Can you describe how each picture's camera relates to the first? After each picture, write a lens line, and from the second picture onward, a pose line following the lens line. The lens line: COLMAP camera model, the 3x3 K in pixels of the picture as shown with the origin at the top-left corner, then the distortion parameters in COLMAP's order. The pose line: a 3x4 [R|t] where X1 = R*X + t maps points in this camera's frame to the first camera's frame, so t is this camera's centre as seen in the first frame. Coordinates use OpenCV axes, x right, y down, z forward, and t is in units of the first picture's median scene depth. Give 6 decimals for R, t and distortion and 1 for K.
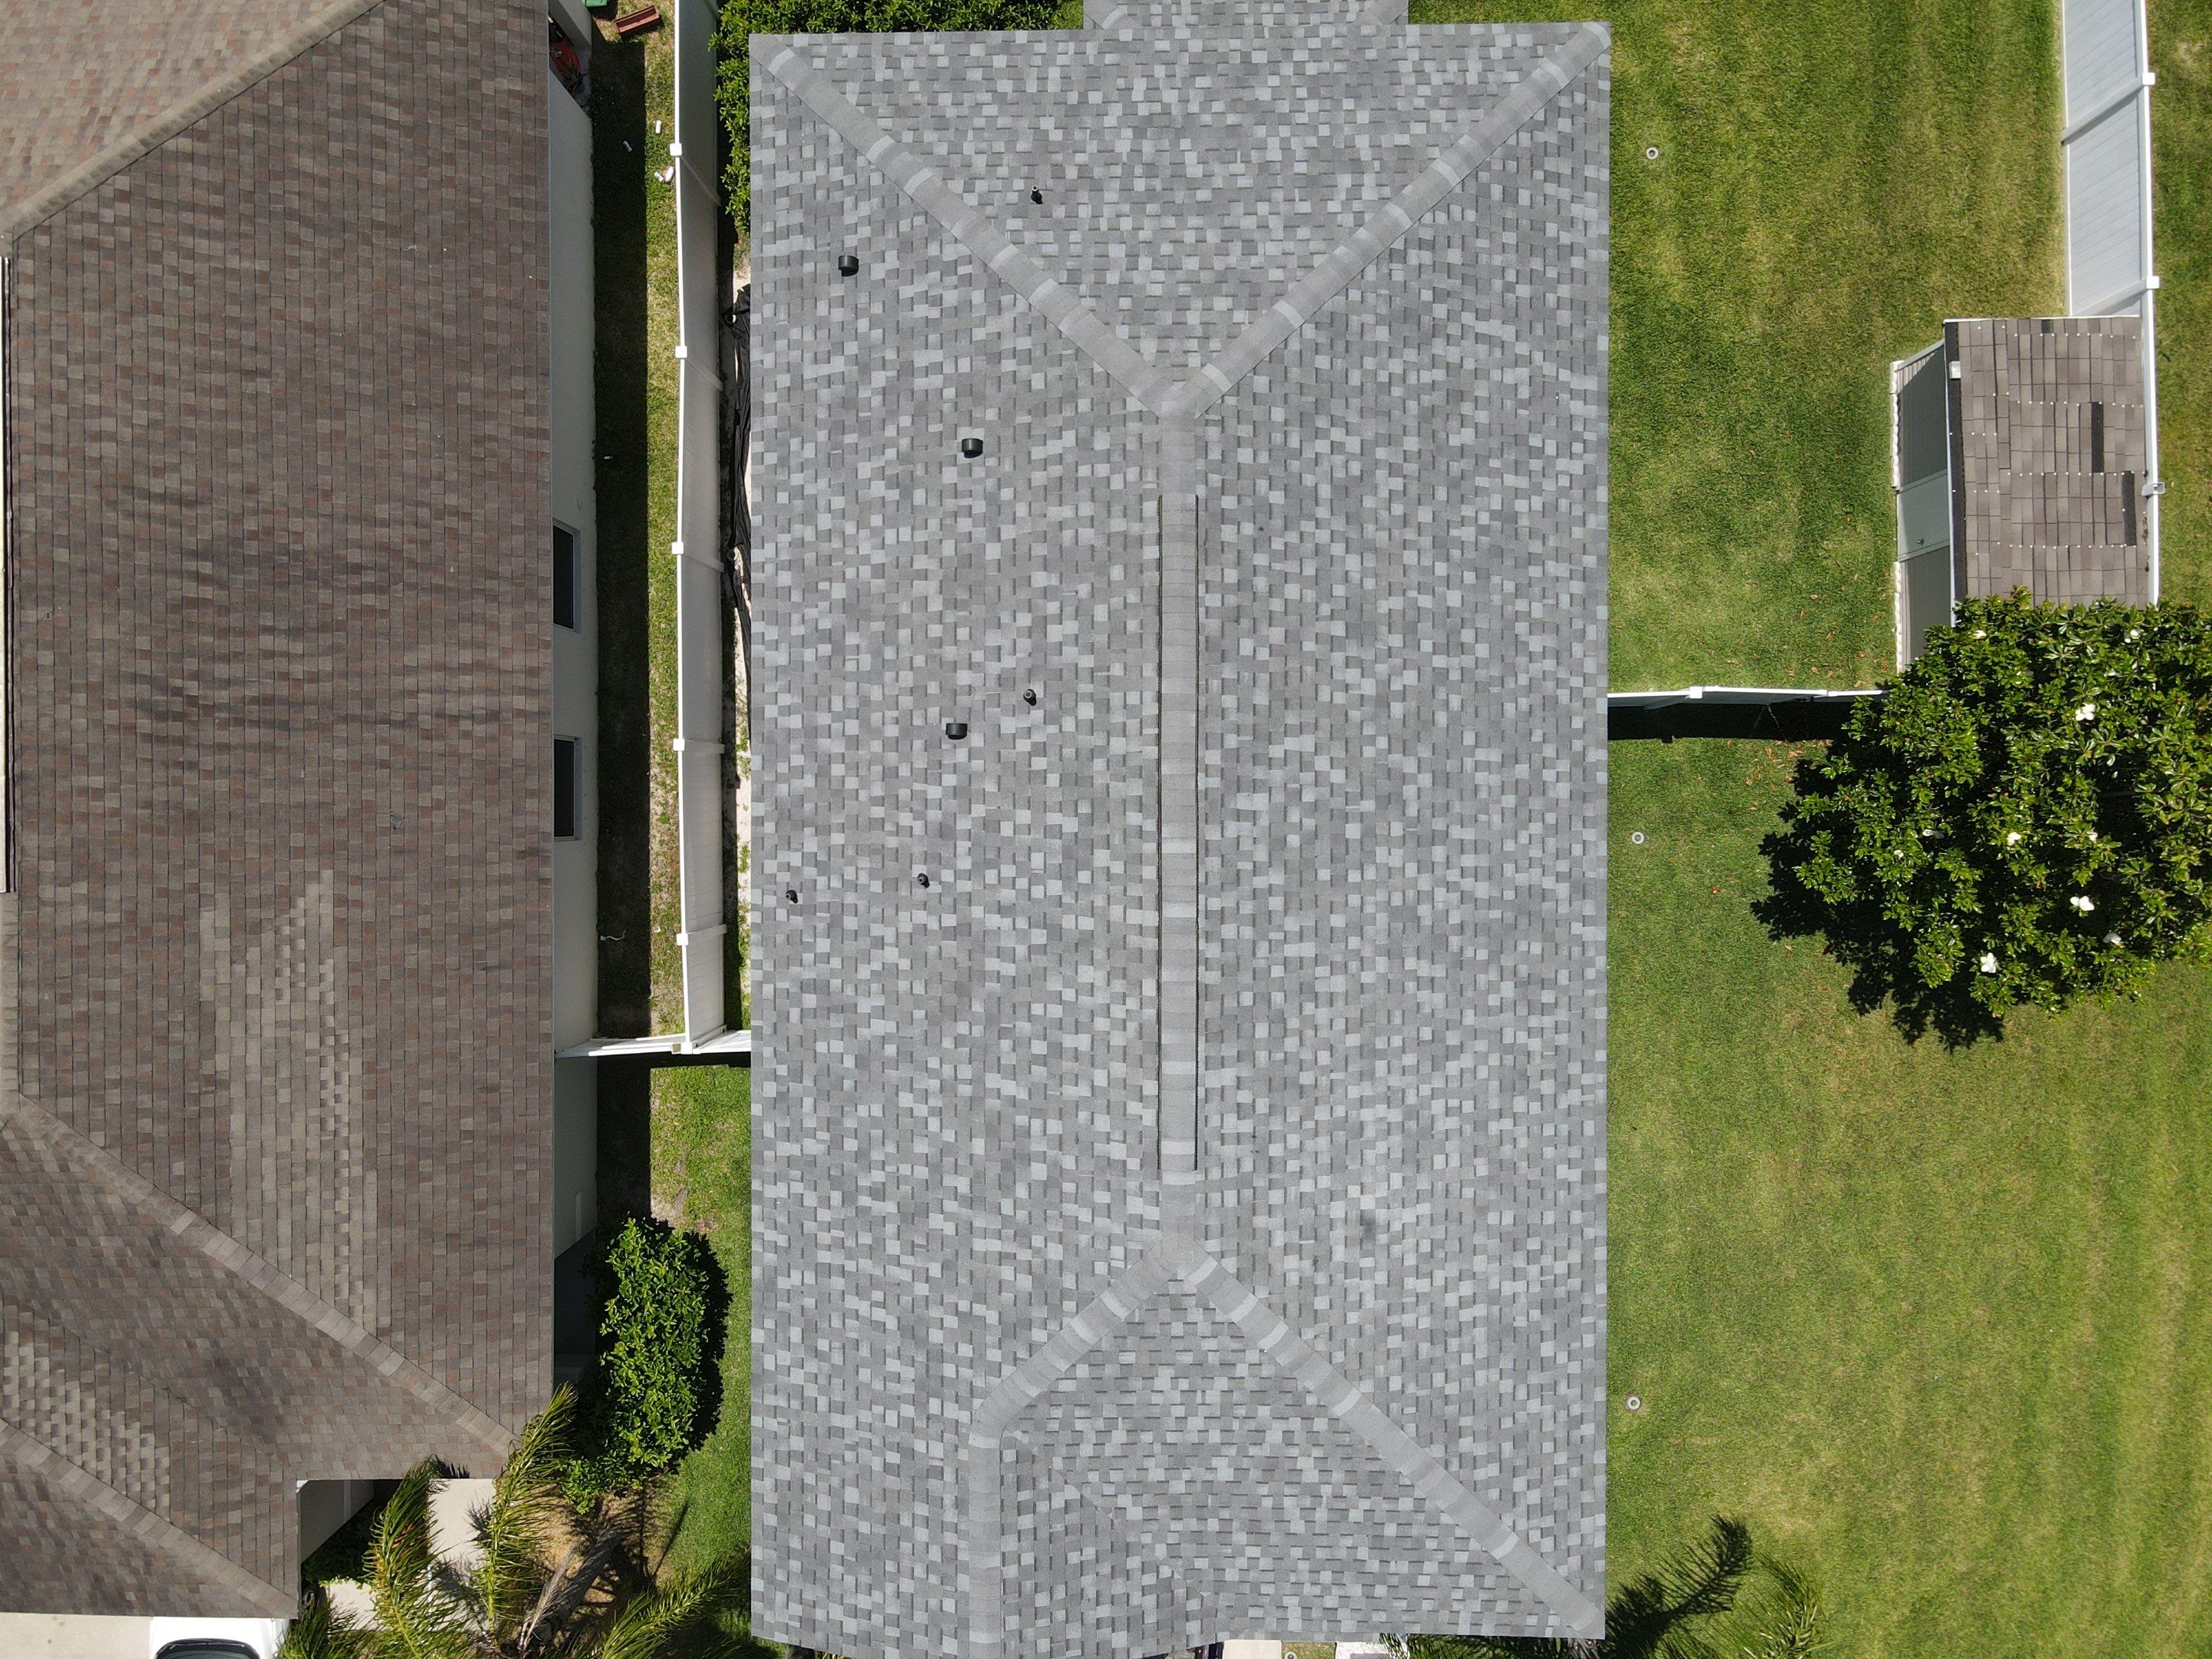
lens RADIAL K [[1623.3, 0, 1086.7], [0, 1623.3, 812.9], [0, 0, 1]] dist [0.012247, 0.001084]
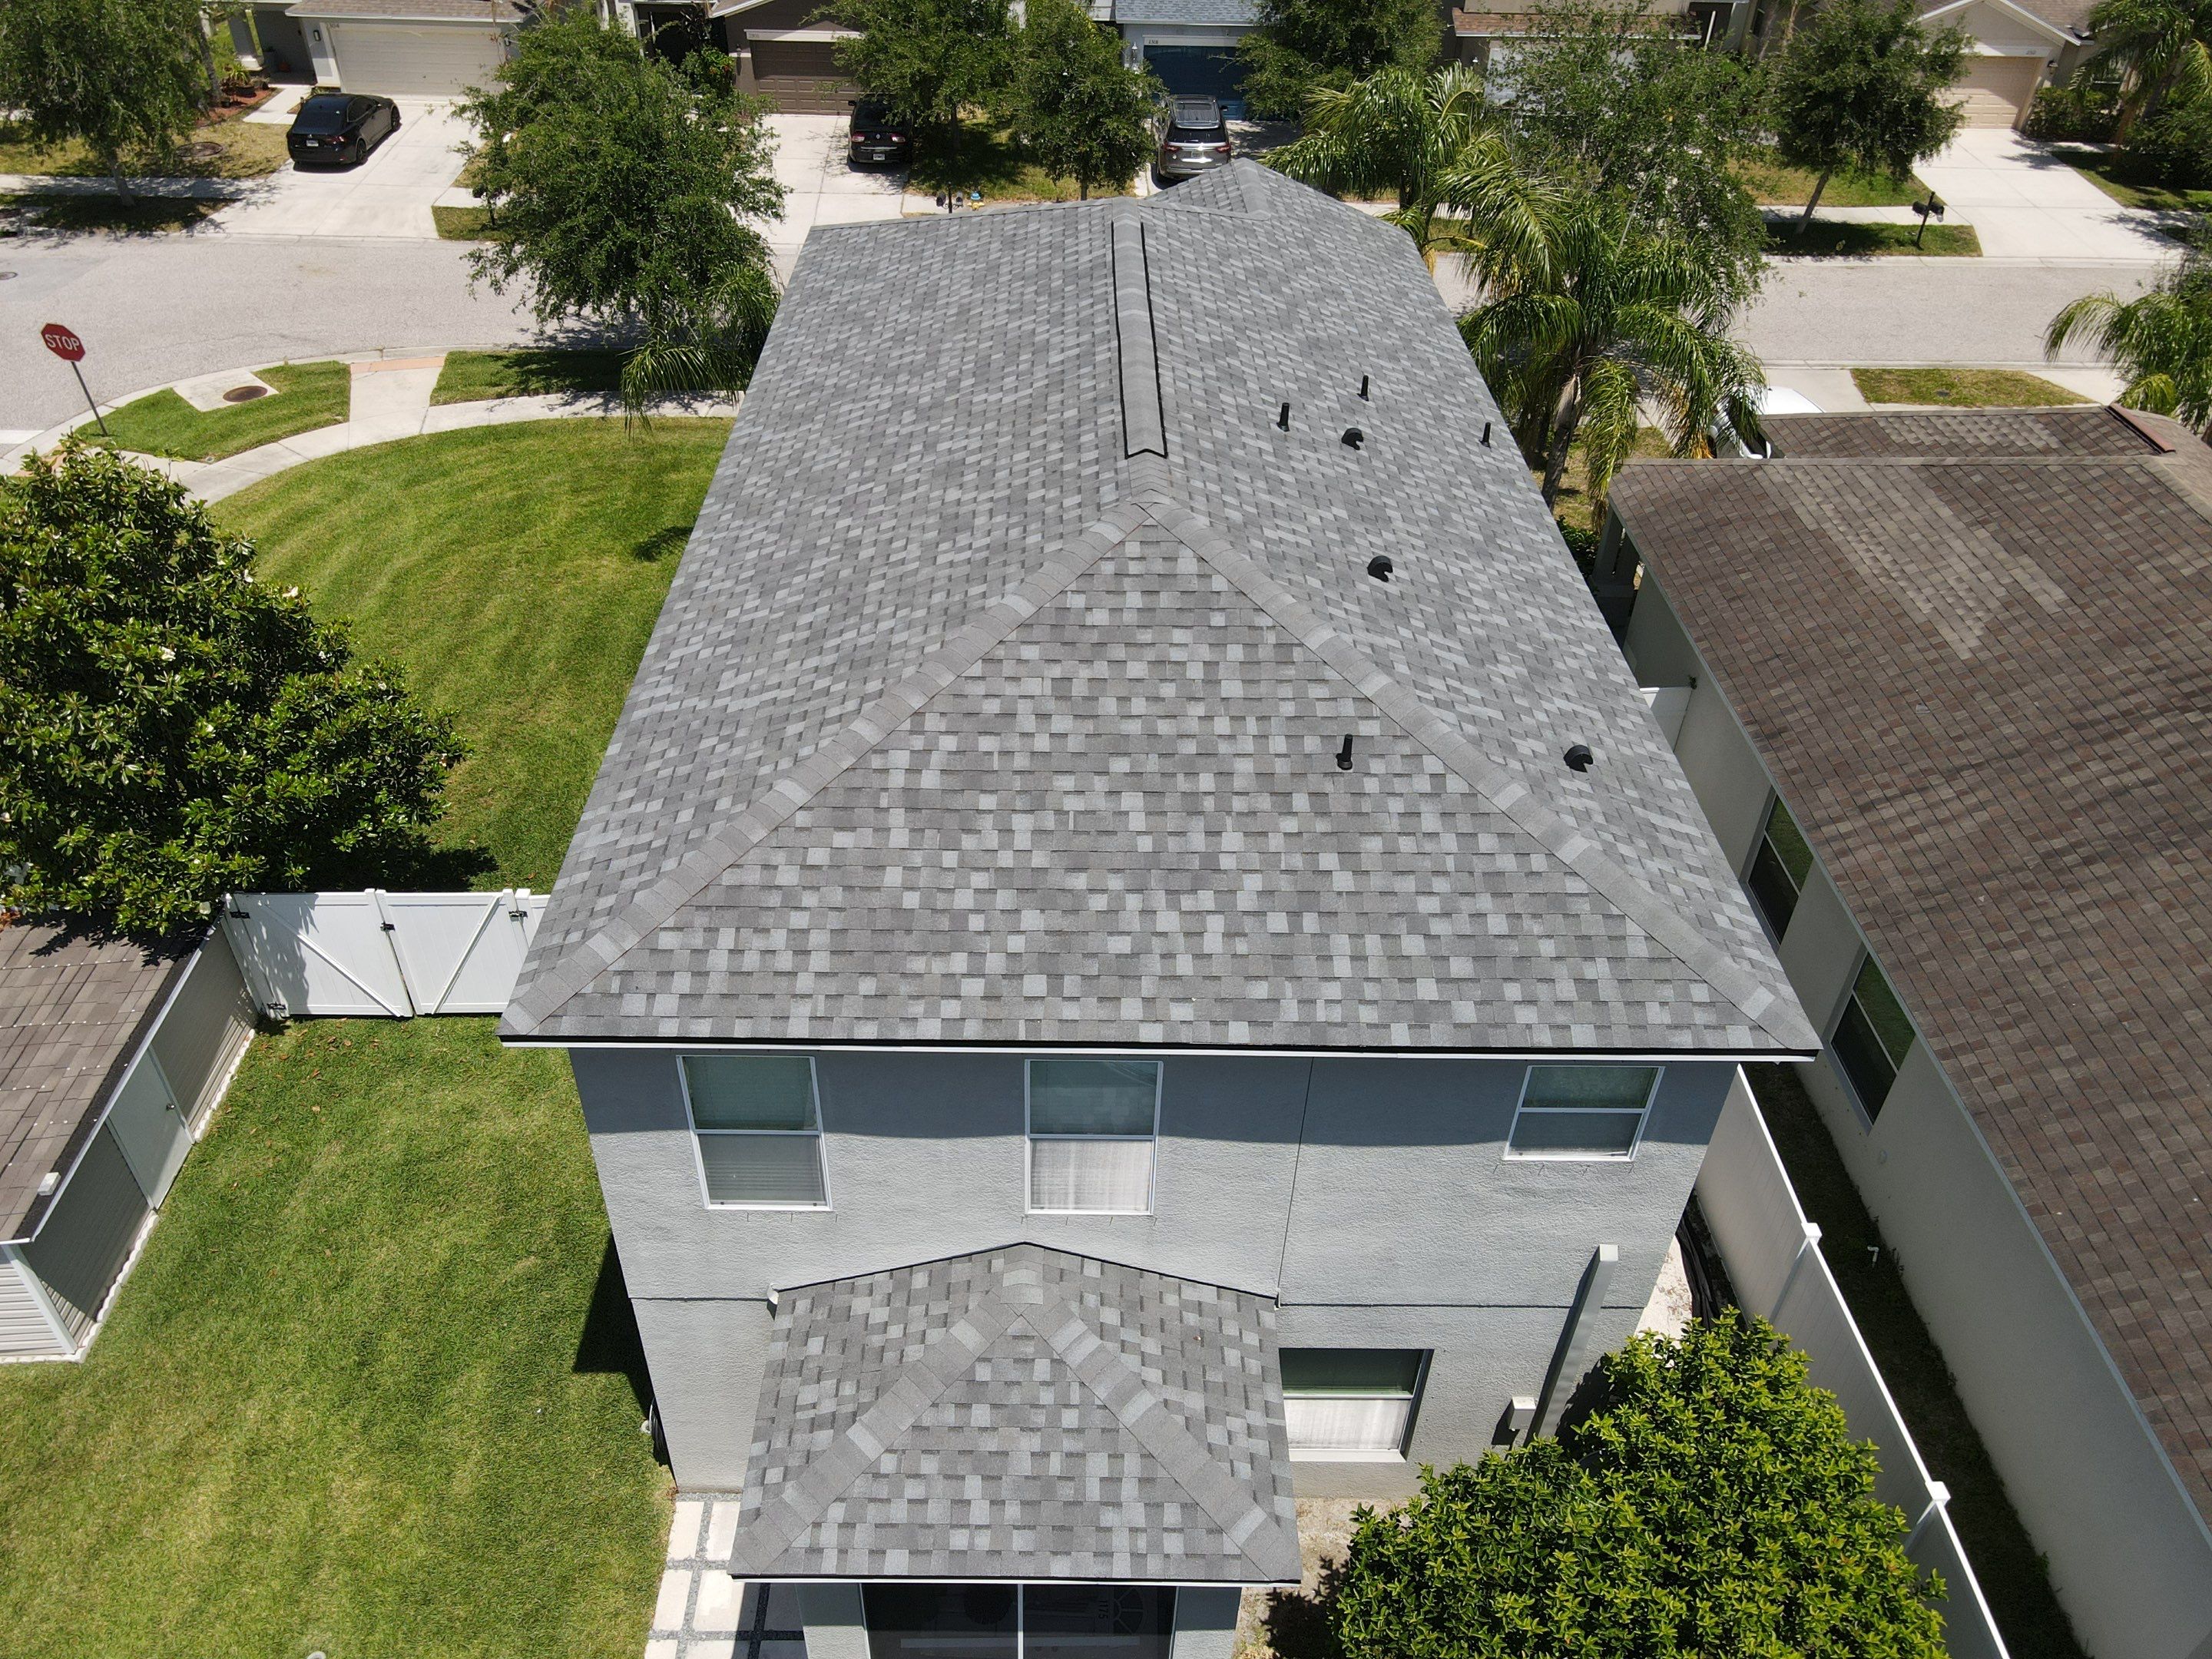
lens RADIAL K [[1623.3, 0, 1083.7], [0, 1623.3, 832.4], [0, 0, 1]] dist [0.012247, 0.001084]
pose [[-0.999921, 0.012523, 0.000969, 0.086642], [-0.006995, -0.619304, 0.785120, -0.965279], [0.010432, 0.785051, 0.619343, 0.553155]]
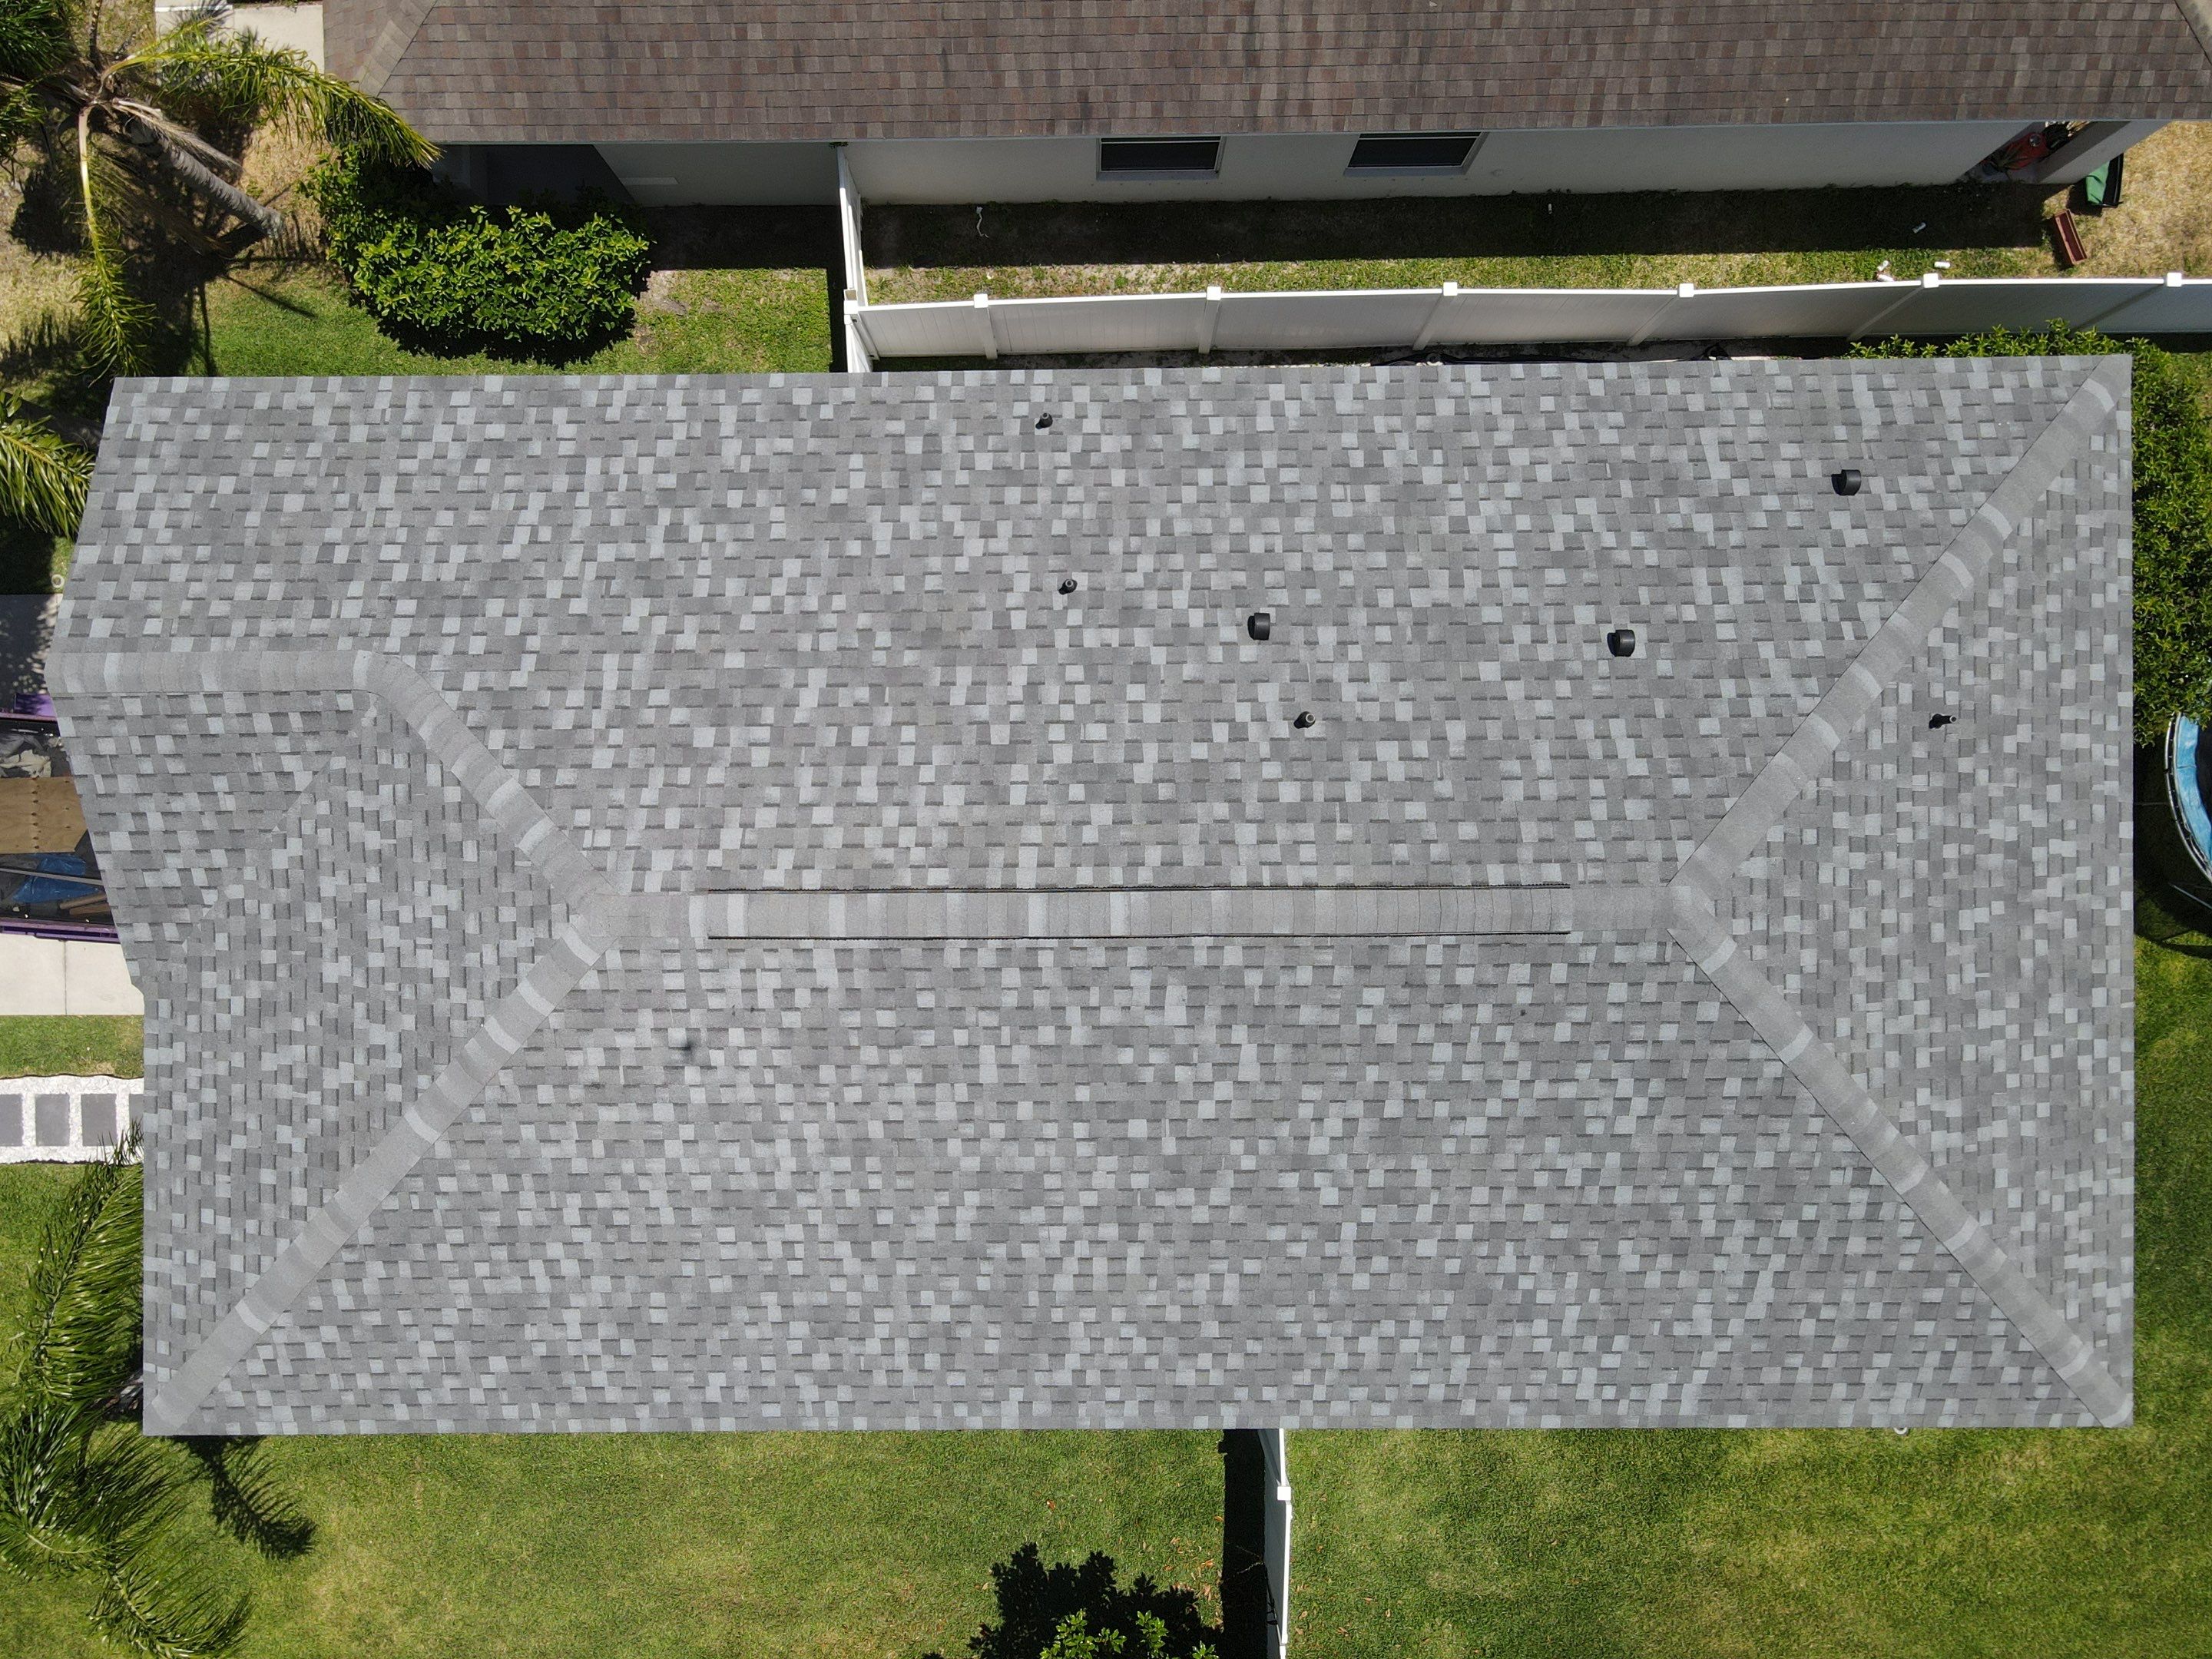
lens RADIAL K [[1623.3, 0, 1079.5], [0, 1623.3, 825.5], [0, 0, 1]] dist [0.012247, 0.001084]
pose [[0.009186, 0.999130, 0.040681, -0.016149], [-0.999941, 0.008942, 0.006185, 0.032266], [0.005816, -0.040735, 0.999153, 0.202715]]
